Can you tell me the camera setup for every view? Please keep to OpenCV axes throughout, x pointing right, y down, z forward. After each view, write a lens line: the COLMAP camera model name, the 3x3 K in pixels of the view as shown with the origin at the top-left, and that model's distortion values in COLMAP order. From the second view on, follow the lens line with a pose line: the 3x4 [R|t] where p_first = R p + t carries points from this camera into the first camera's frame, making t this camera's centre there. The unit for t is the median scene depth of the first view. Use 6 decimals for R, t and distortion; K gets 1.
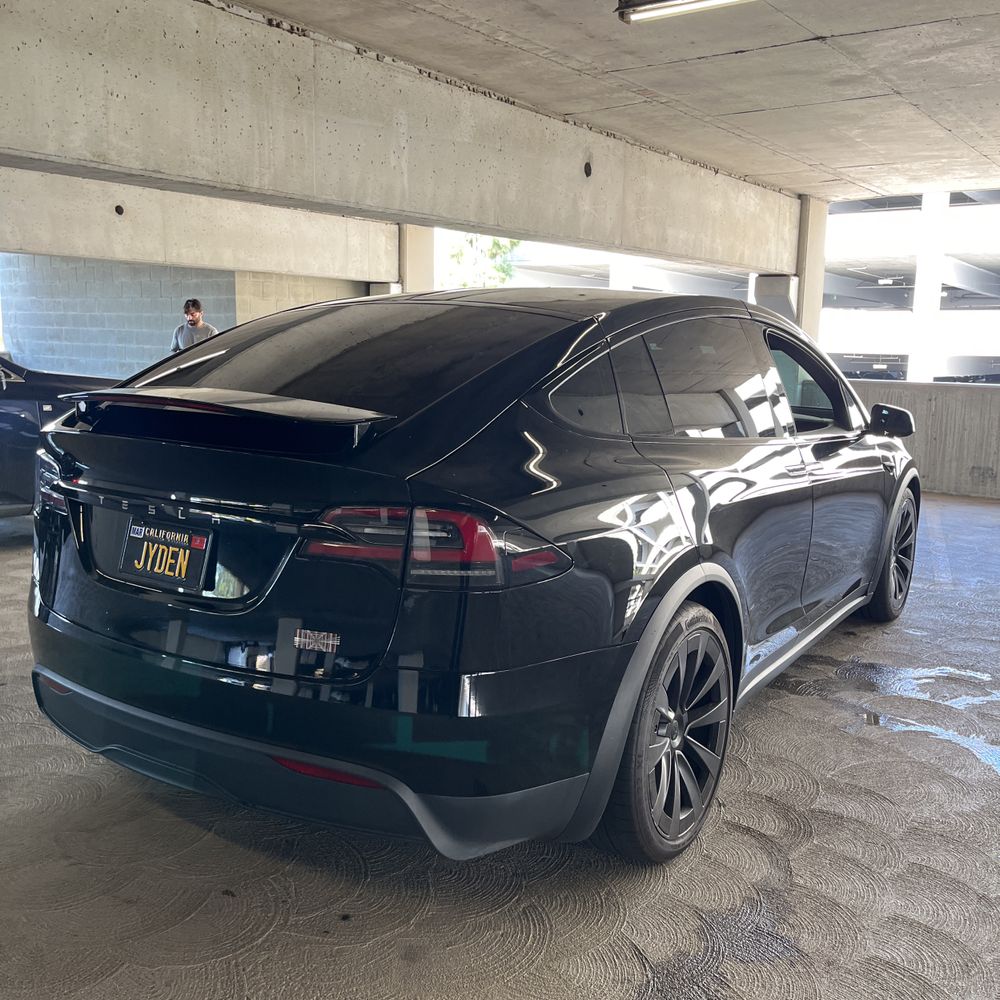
lens RADIAL K [[1007.3, 0, 503.7], [0, 1007.3, 504.4], [0, 0, 1]] dist [0.018833, 0.000000]
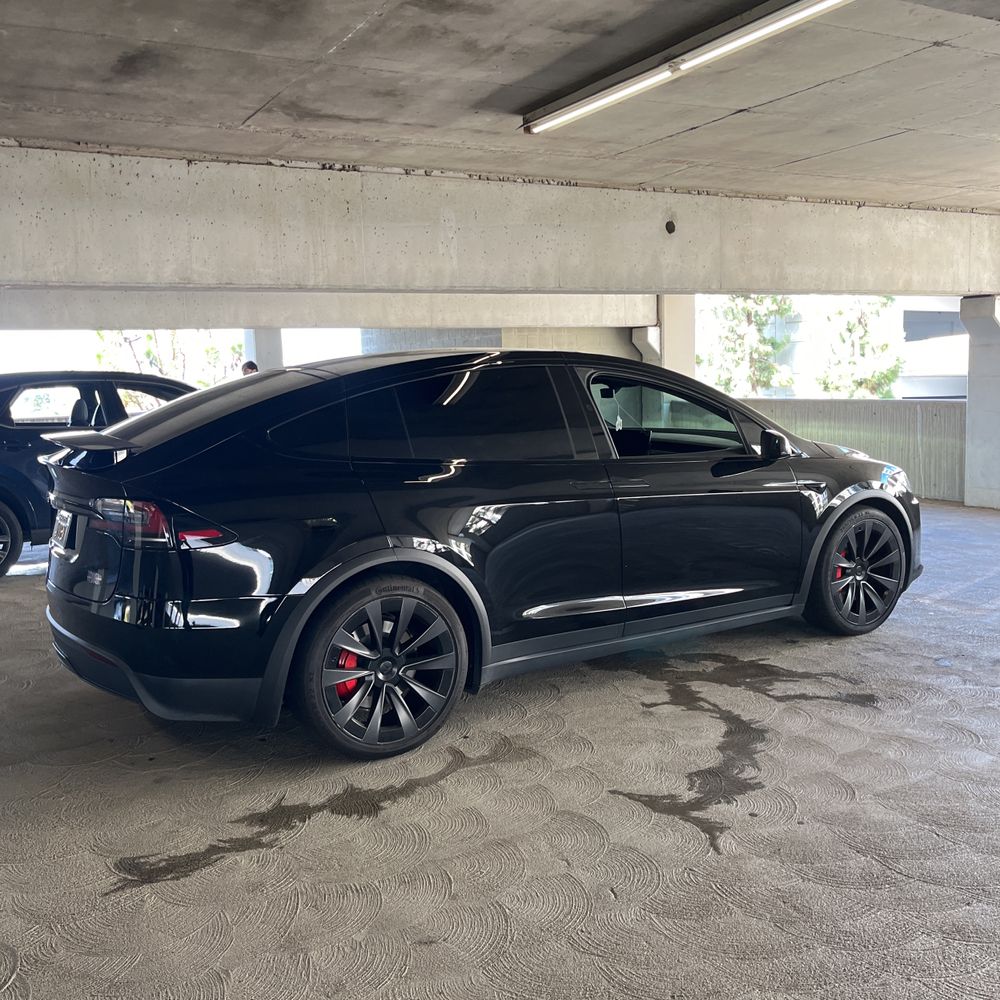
lens RADIAL K [[1007.3, 0, 498.1], [0, 1007.3, 499.1], [0, 0, 1]] dist [0.018833, 0.000000]
pose [[0.903247, 0.005797, -0.429082, 0.487248], [-0.023005, 0.999125, -0.034929, 0.019086], [0.428504, 0.041420, 0.902590, -0.107906]]
